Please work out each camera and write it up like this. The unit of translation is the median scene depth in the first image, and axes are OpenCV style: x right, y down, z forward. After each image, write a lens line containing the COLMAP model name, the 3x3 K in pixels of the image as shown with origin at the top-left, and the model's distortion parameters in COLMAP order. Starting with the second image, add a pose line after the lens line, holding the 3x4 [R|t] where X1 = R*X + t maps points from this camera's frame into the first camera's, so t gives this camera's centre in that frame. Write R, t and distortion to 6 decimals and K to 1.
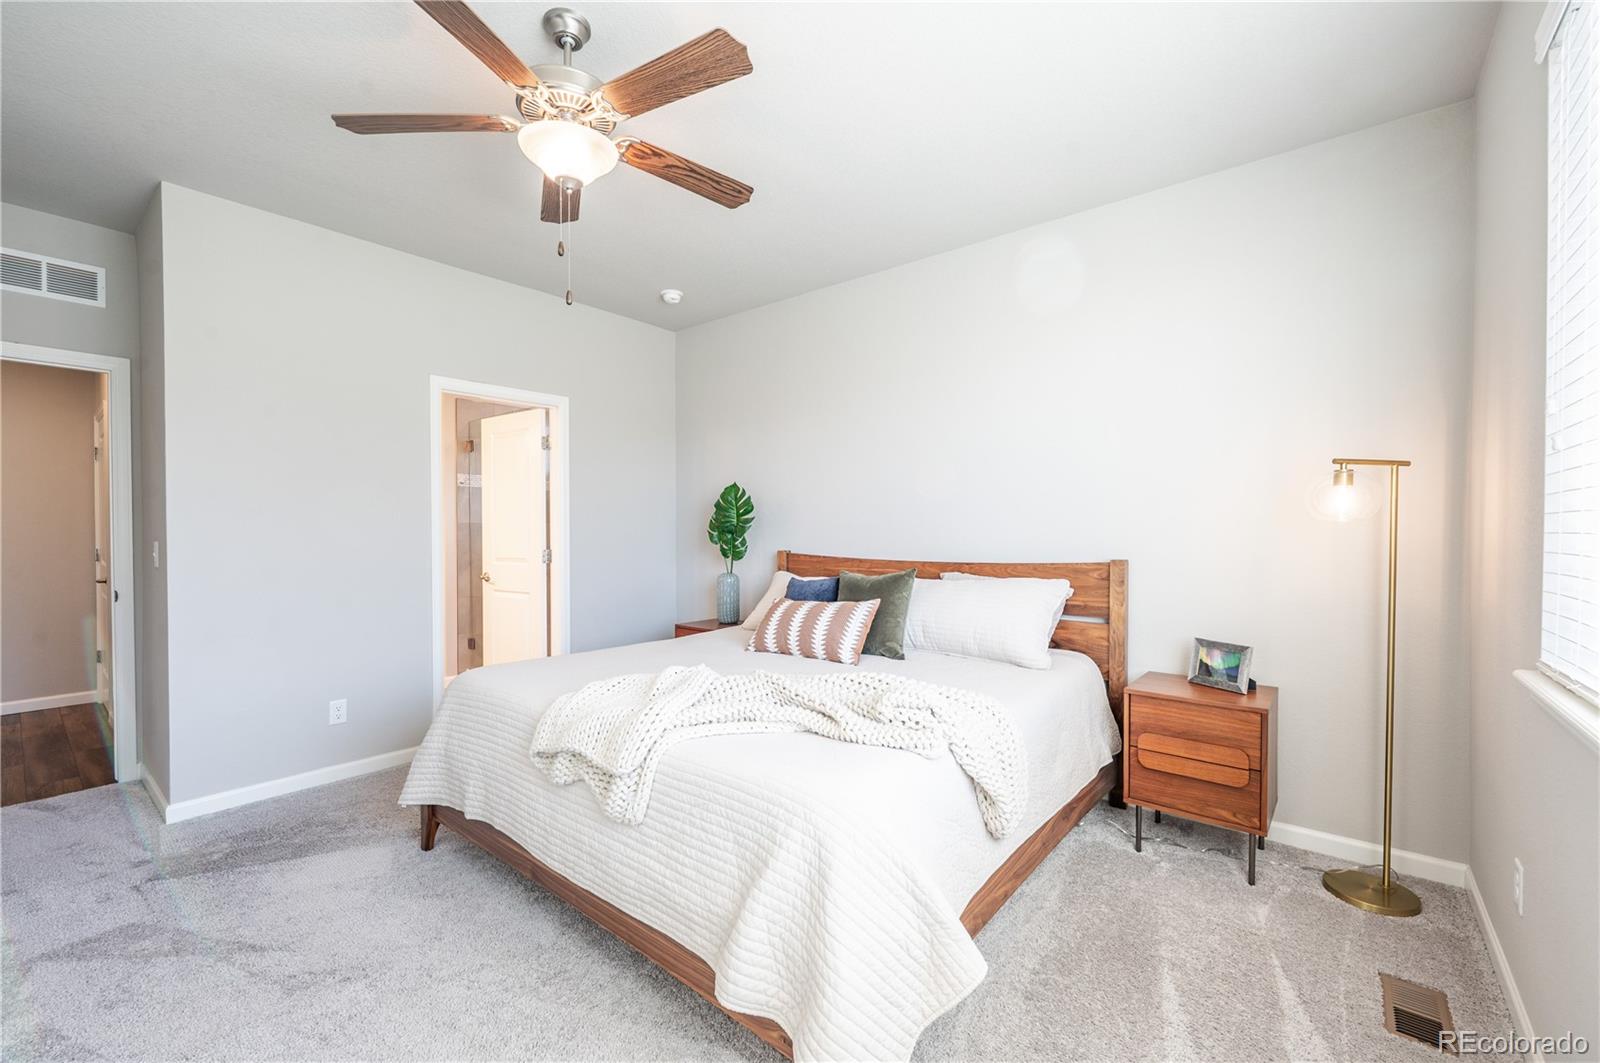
lens RADIAL K [[662.1, 0, 800.9], [0, 662.1, 536.7], [0, 0, 1]] dist [-0.000665, 0.000307]
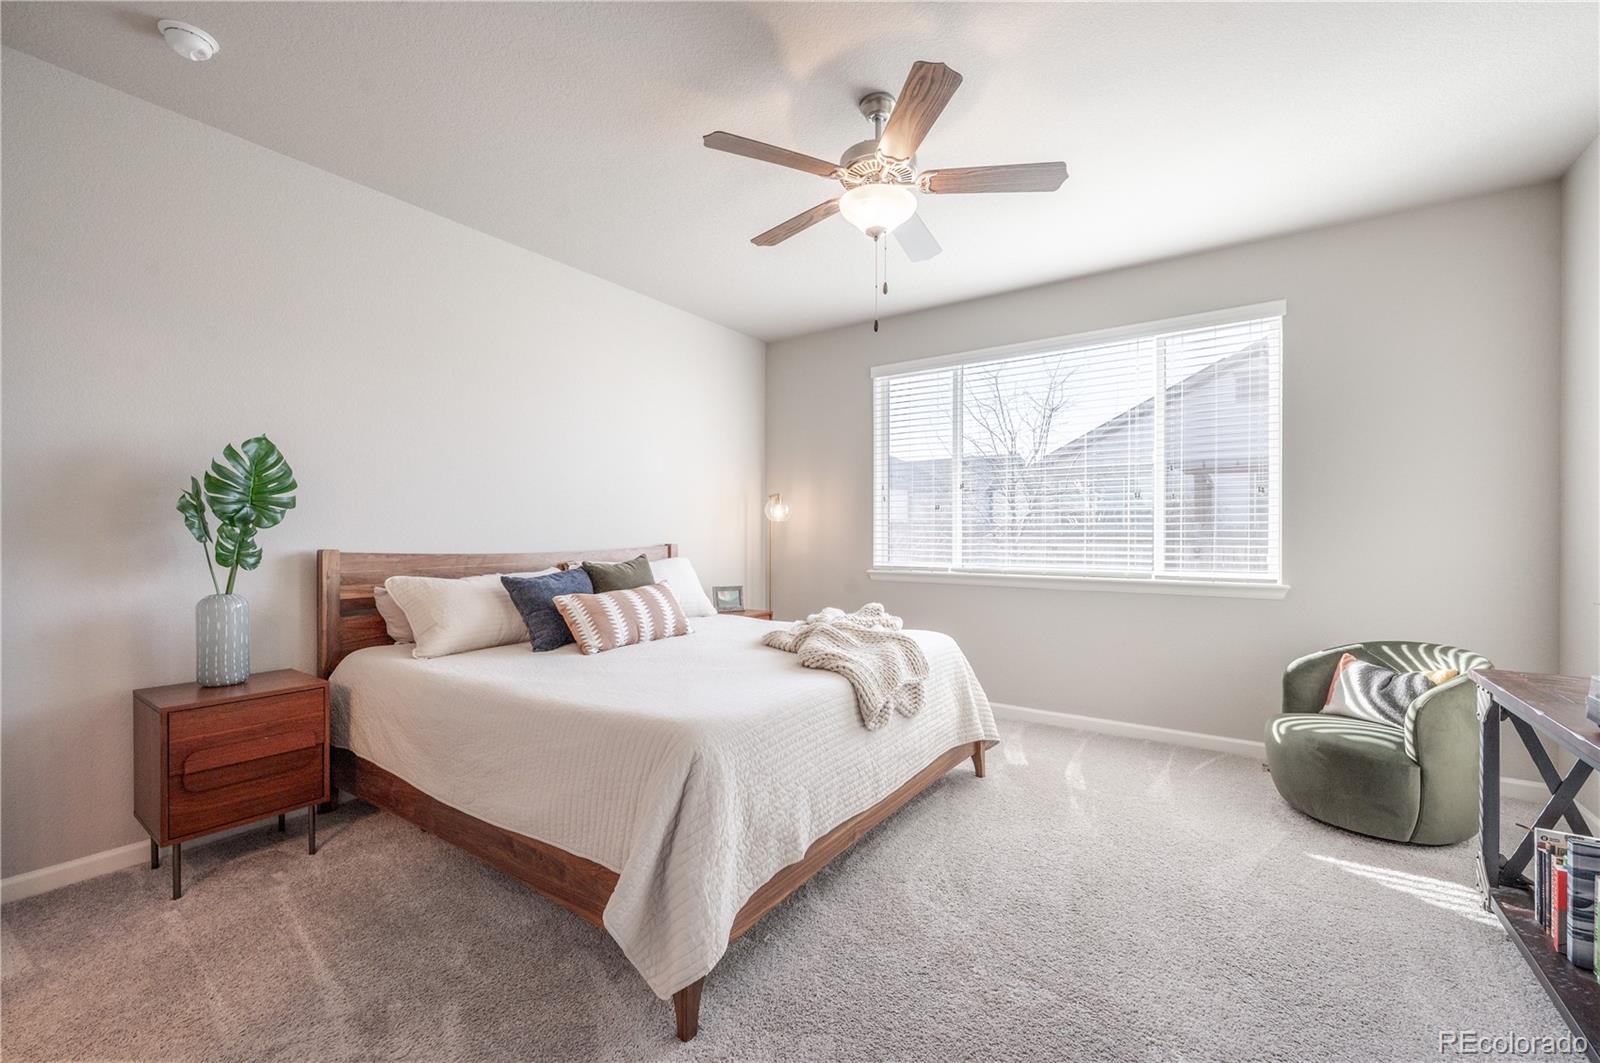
lens RADIAL K [[662.1, 0, 800.9], [0, 662.1, 536.7], [0, 0, 1]] dist [-0.000665, 0.000307]
pose [[-0.076741, -0.006942, 0.997027, -0.743180], [0.005686, 0.999956, 0.007400, 0.005046], [-0.997035, 0.006237, -0.076699, 0.563668]]
